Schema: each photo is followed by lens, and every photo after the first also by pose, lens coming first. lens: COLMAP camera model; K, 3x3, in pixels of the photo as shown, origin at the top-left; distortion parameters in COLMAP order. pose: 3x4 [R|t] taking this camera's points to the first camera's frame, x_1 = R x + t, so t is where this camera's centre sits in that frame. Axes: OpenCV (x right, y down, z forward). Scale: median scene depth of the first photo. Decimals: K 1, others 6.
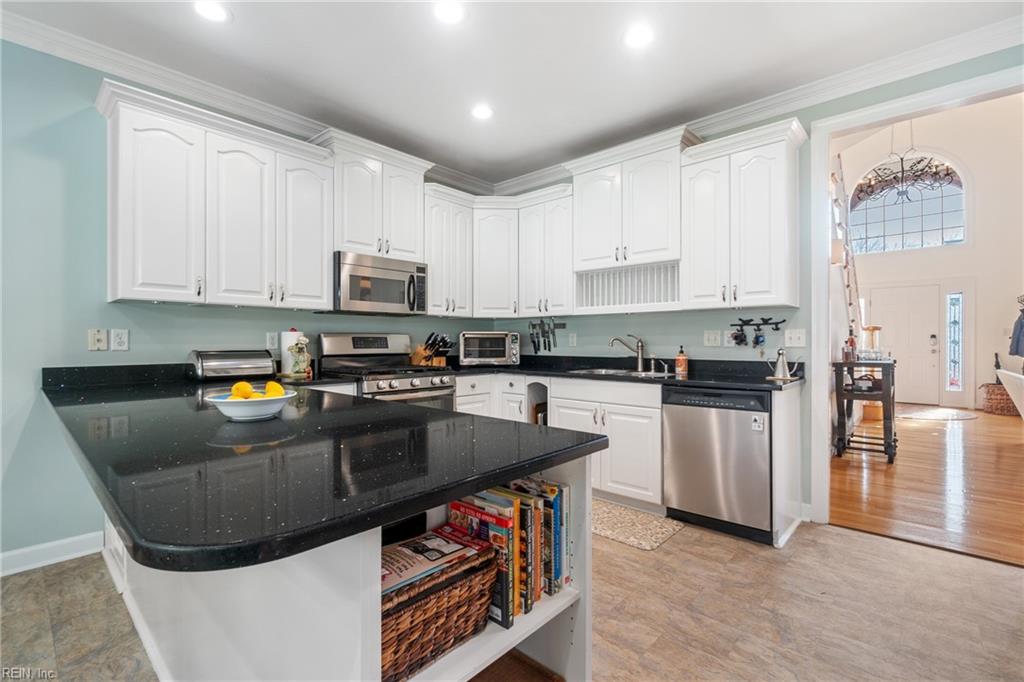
lens RADIAL K [[452.7, 0, 518.7], [0, 452.7, 336.9], [0, 0, 1]] dist [-0.004839, -0.000054]
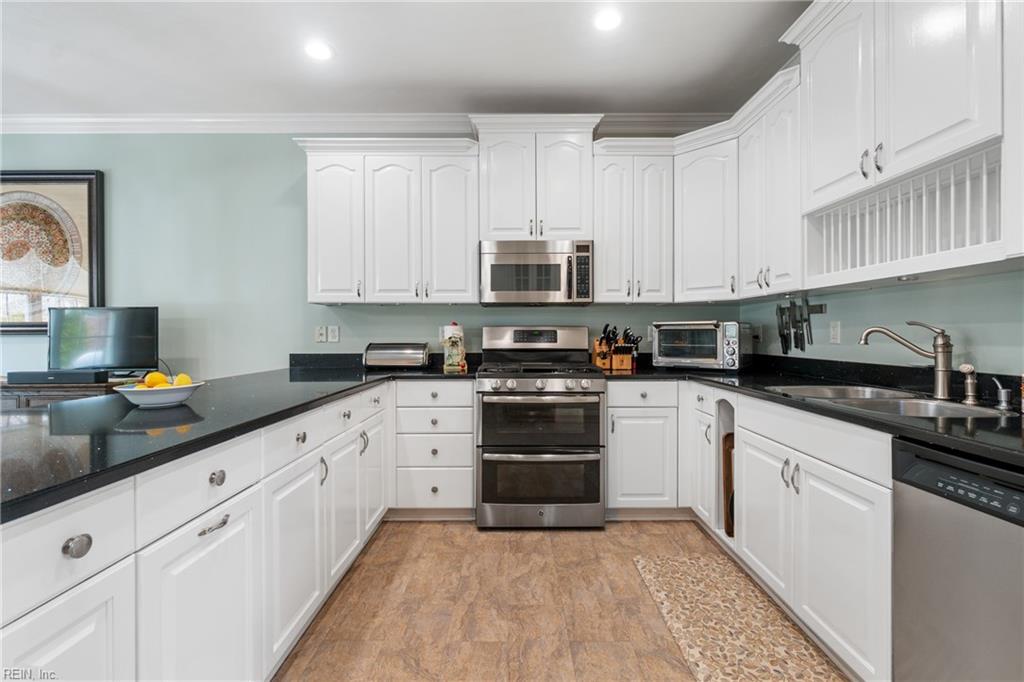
lens RADIAL K [[452.7, 0, 518.7], [0, 452.7, 336.9], [0, 0, 1]] dist [-0.004839, -0.000054]
pose [[0.675703, 0.003464, -0.737166, 0.316637], [0.008186, 0.999892, 0.012202, 0.002130], [0.737129, -0.014279, 0.675601, 0.354665]]
